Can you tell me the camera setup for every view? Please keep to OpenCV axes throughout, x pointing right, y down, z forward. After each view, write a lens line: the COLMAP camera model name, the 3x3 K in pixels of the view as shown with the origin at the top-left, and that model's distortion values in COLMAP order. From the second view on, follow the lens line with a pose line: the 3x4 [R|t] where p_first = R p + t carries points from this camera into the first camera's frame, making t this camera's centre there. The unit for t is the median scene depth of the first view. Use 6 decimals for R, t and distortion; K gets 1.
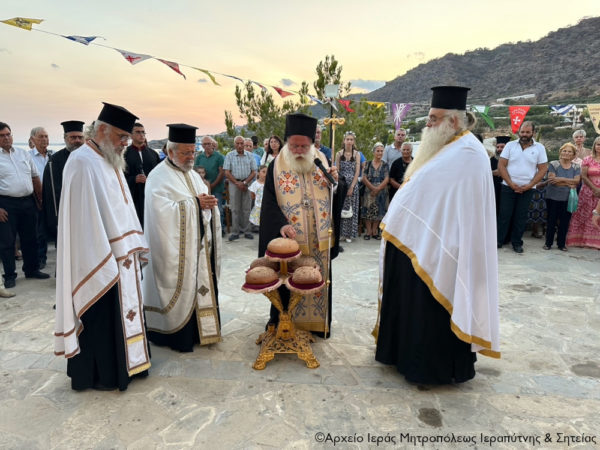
lens RADIAL K [[414.3, 0, 302.3], [0, 414.3, 228.9], [0, 0, 1]] dist [0.023891, -0.028096]
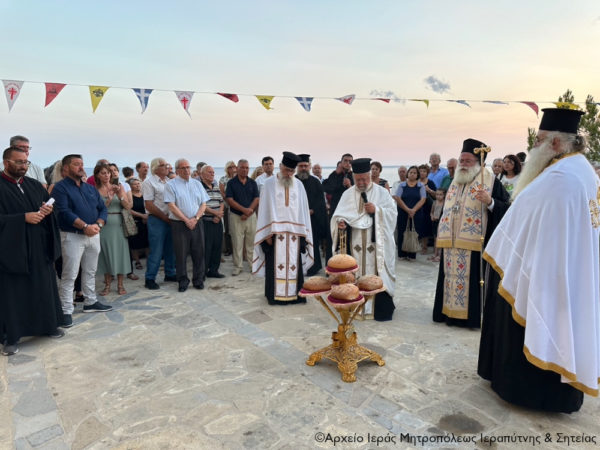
lens RADIAL K [[414.3, 0, 297.4], [0, 414.3, 229.1], [0, 0, 1]] dist [0.023891, -0.028096]
pose [[0.659697, 0.085877, -0.746609, 0.713861], [-0.116508, 0.993126, 0.011286, -0.048028], [0.742446, 0.079540, 0.665167, 0.176784]]
